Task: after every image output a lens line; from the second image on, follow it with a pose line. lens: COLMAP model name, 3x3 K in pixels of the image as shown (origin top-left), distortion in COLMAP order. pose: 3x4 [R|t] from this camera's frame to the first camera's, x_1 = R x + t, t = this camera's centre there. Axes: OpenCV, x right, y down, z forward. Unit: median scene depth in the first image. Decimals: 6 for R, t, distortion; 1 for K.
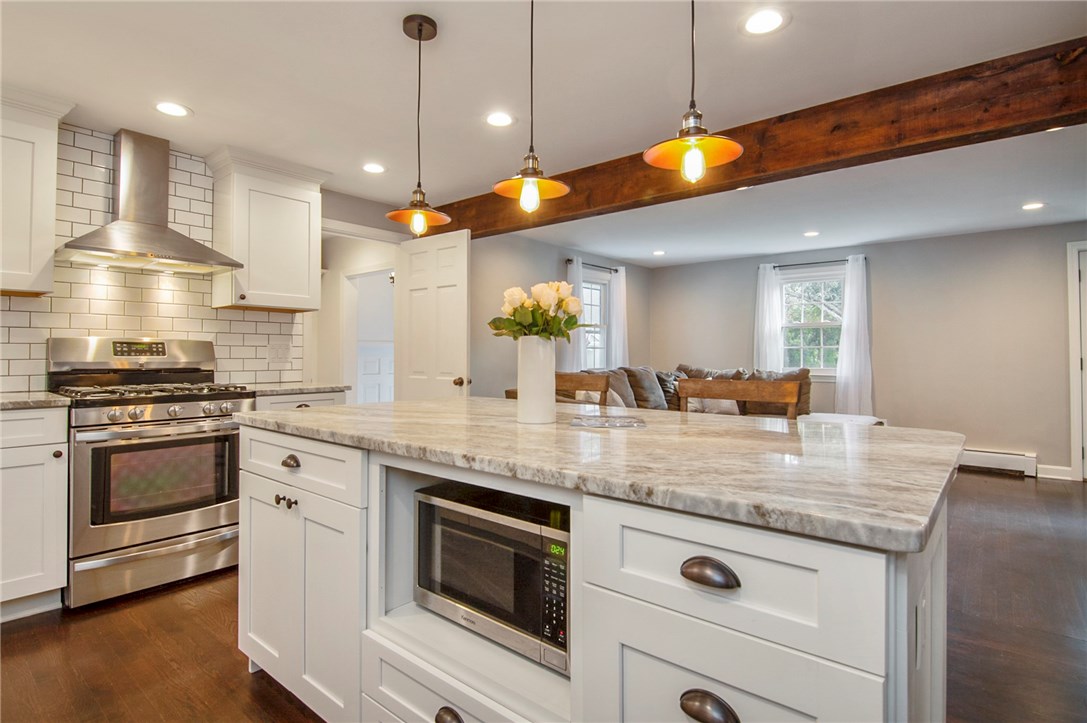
lens RADIAL K [[539.6, 0, 544.3], [0, 539.6, 347.8], [0, 0, 1]] dist [-0.000531, -0.010251]
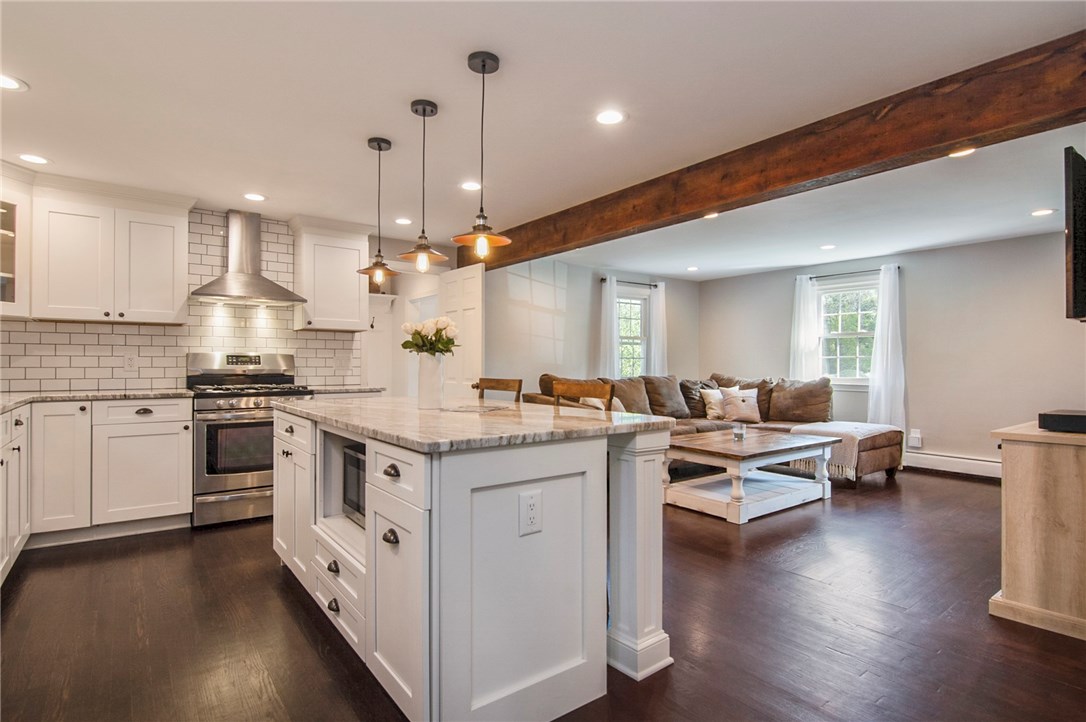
lens RADIAL K [[539.1, 0, 540.8], [0, 539.1, 363.8], [0, 0, 1]] dist [-0.000531, -0.010251]
pose [[0.974262, 0.000628, -0.225418, 0.322274], [0.002249, 0.999919, 0.012503, -0.004234], [0.225408, -0.012688, 0.974182, -0.212671]]
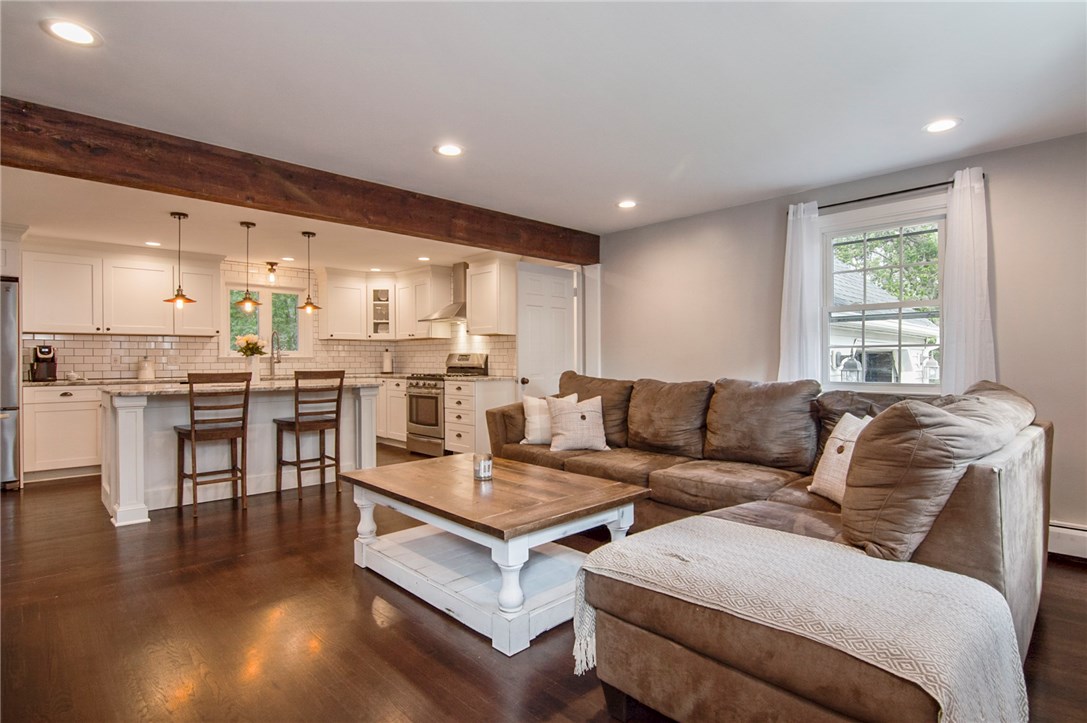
lens RADIAL K [[539.6, 0, 538.4], [0, 539.6, 364.0], [0, 0, 1]] dist [-0.000531, -0.010251]
pose [[-0.099592, 0.006658, -0.995006, 1.330106], [0.016856, 0.999845, 0.005003, 0.020400], [0.994886, -0.016273, -0.099689, 1.392021]]
